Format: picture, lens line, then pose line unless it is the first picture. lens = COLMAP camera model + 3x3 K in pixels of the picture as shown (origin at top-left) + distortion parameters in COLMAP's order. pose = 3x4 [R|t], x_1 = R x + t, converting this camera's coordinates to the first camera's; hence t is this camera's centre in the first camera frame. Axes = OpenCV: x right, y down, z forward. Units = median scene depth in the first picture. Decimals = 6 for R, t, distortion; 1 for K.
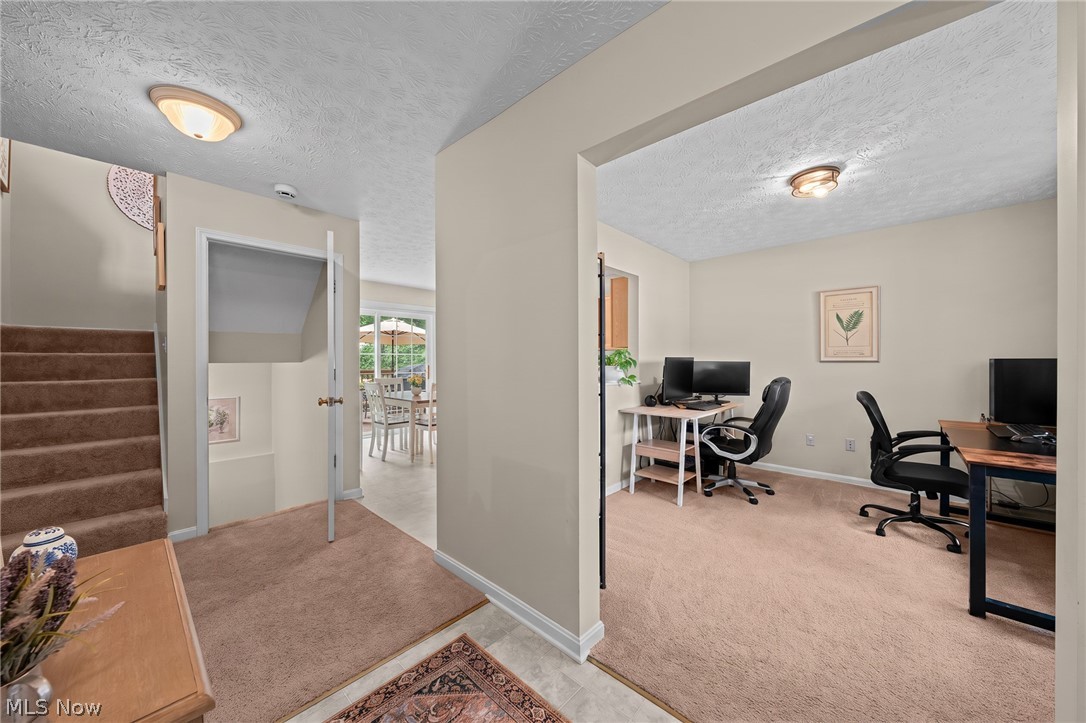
lens RADIAL K [[381.5, 0, 543.0], [0, 381.5, 361.5], [0, 0, 1]] dist [0.001233, -0.000003]
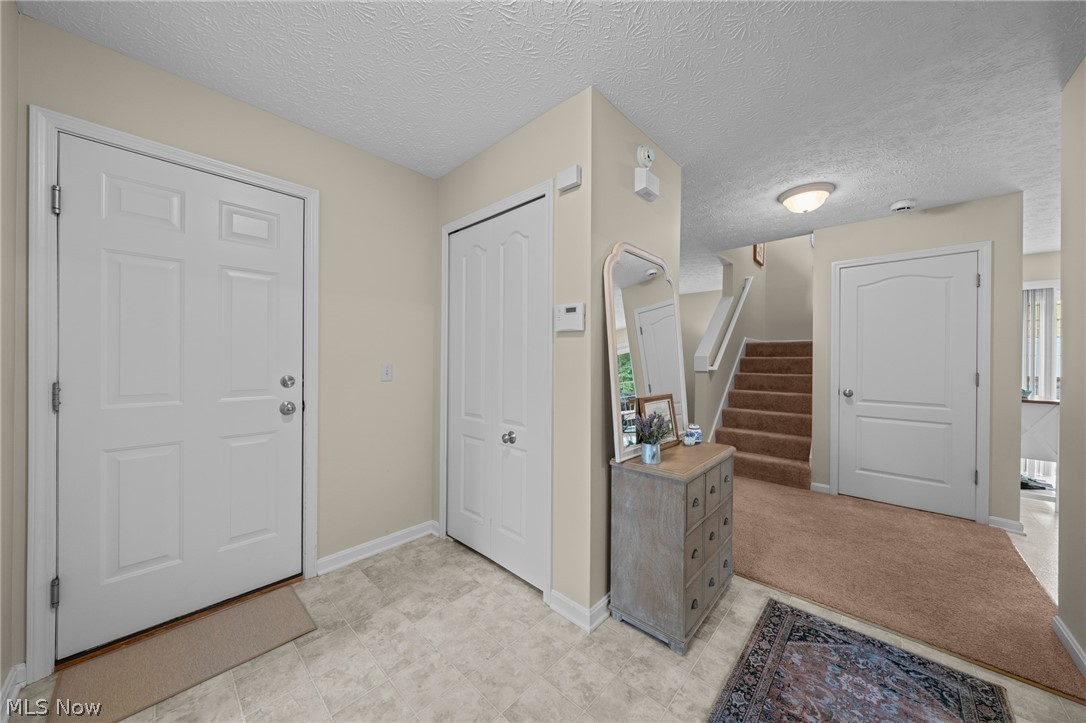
lens RADIAL K [[370.6, 0, 543.0], [0, 370.6, 361.5], [0, 0, 1]] dist [0.001412, 0.000086]
pose [[0.004965, 0.003994, -0.999980, 0.364729], [-0.012543, 0.999914, 0.003932, 0.002836], [0.999909, 0.012524, 0.005015, -0.015988]]
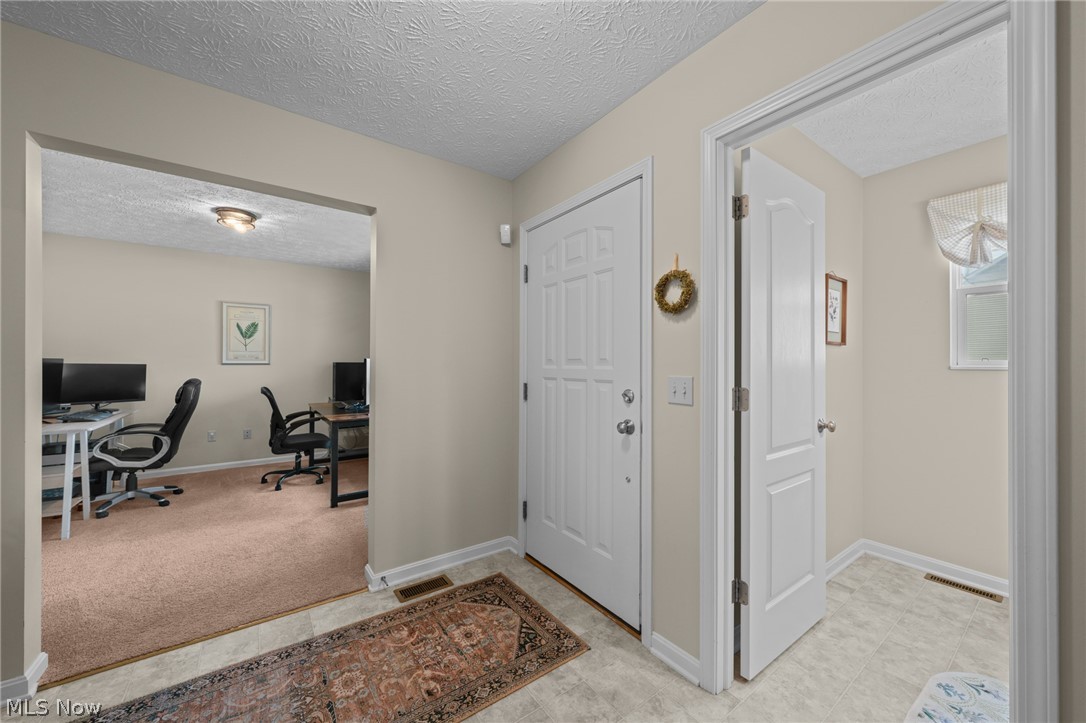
lens RADIAL K [[400.9, 0, 543.0], [0, 400.9, 361.5], [0, 0, 1]] dist [0.000076, 0.000125]
pose [[0.194809, 0.006272, 0.980821, -0.327905], [-0.000381, 0.999980, -0.006319, 0.000469], [-0.980841, 0.000857, 0.194808, -0.203132]]
